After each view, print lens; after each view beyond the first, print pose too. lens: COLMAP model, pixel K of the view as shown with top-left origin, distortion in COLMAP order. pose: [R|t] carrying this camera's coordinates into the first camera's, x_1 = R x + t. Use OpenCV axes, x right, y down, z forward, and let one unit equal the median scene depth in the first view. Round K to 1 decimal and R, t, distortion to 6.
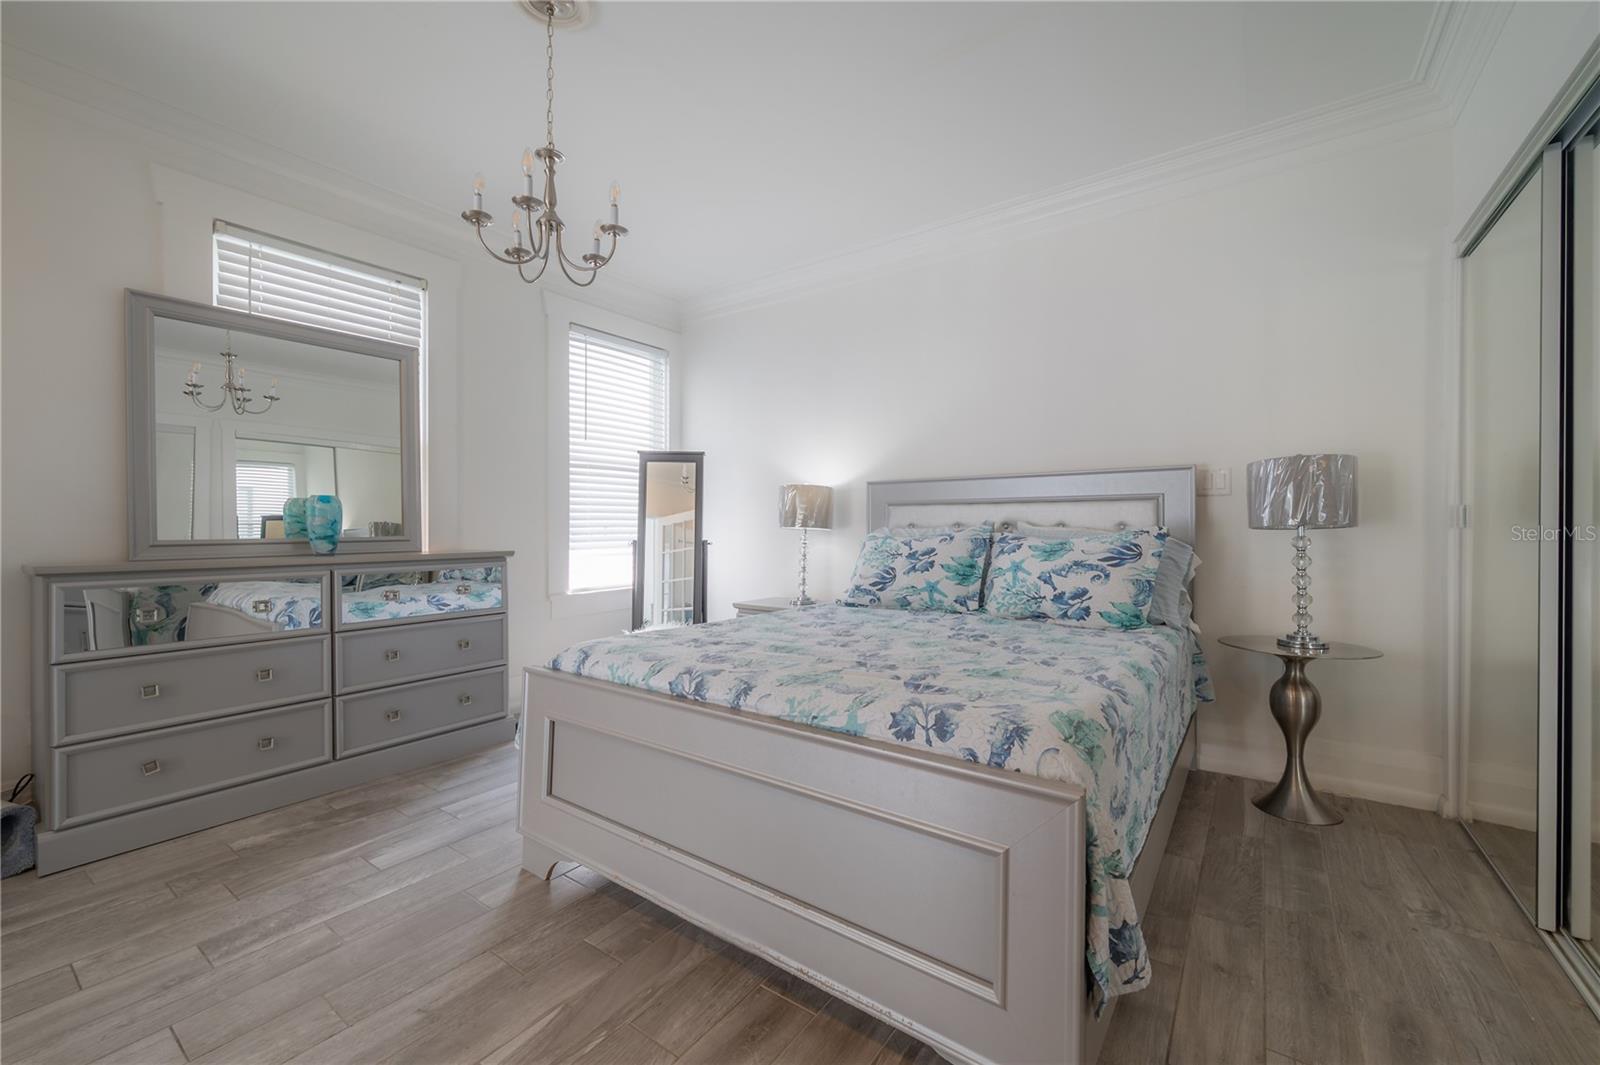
lens RADIAL K [[641.0, 0, 801.5], [0, 641.0, 527.8], [0, 0, 1]] dist [0.001296, 0.000301]
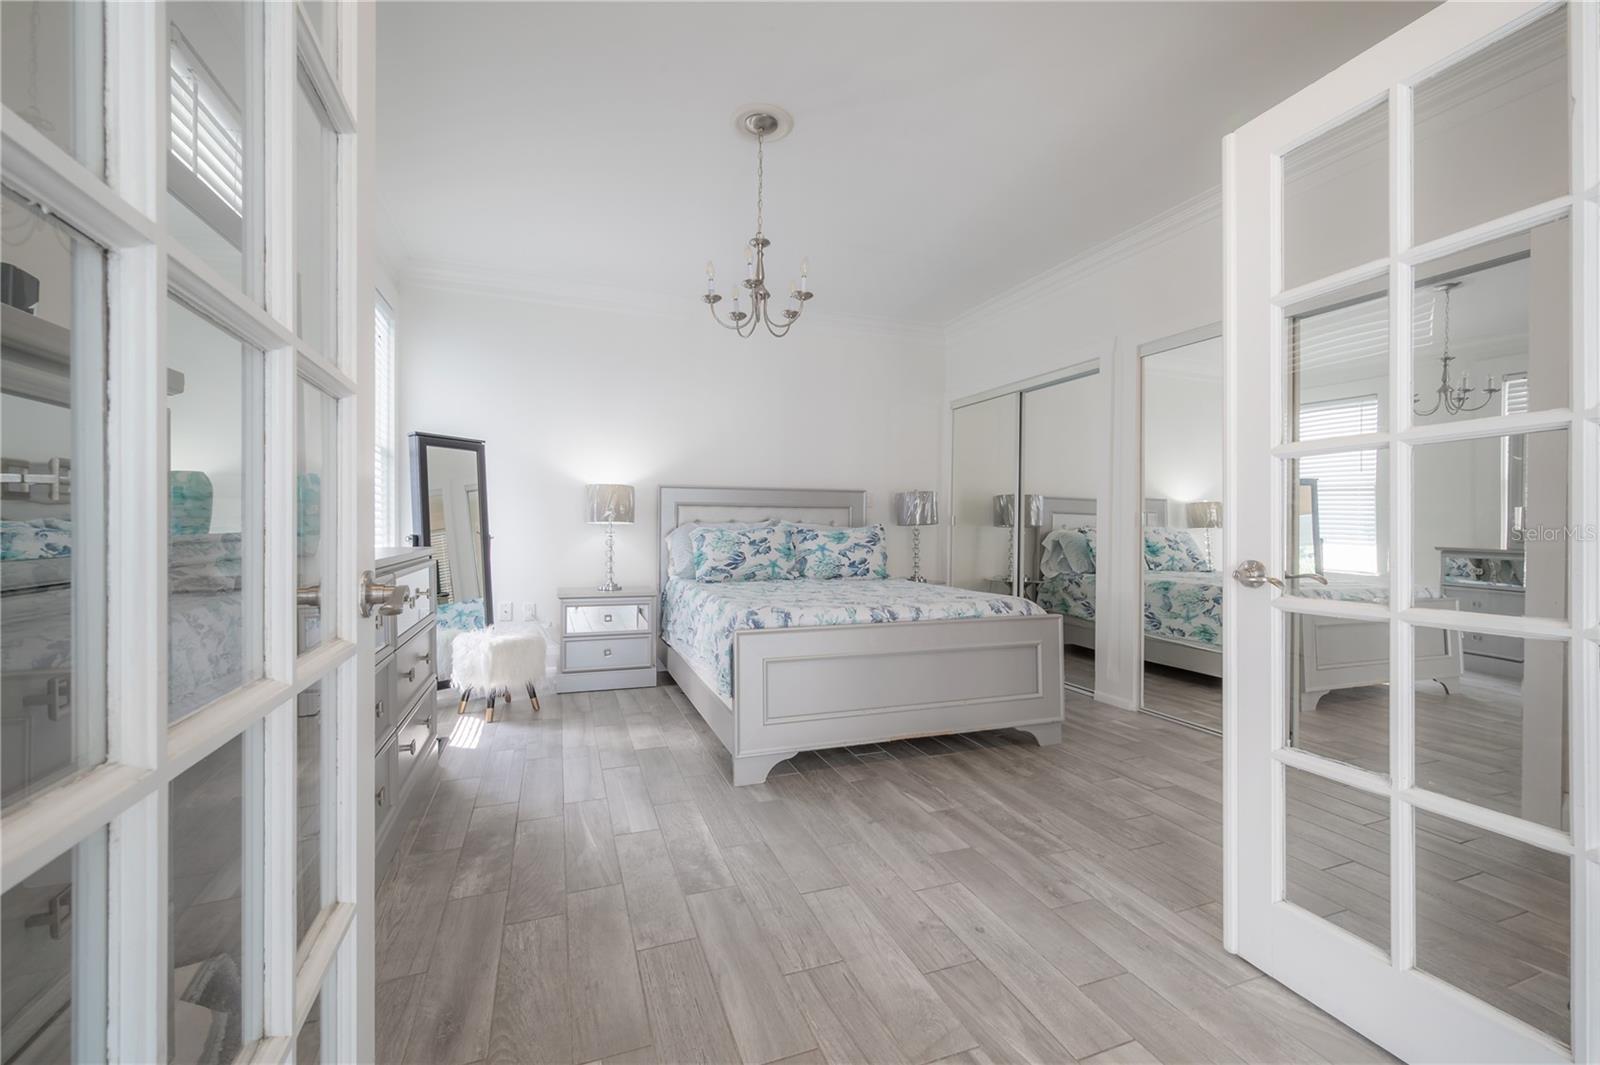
lens RADIAL K [[641.0, 0, 798.6], [0, 641.0, 530.8], [0, 0, 1]] dist [0.001296, 0.000301]
pose [[0.560052, -0.002089, 0.828455, -1.077401], [-0.007785, 0.999939, 0.007784, 0.004991], [-0.828421, -0.010809, 0.560002, 0.136717]]
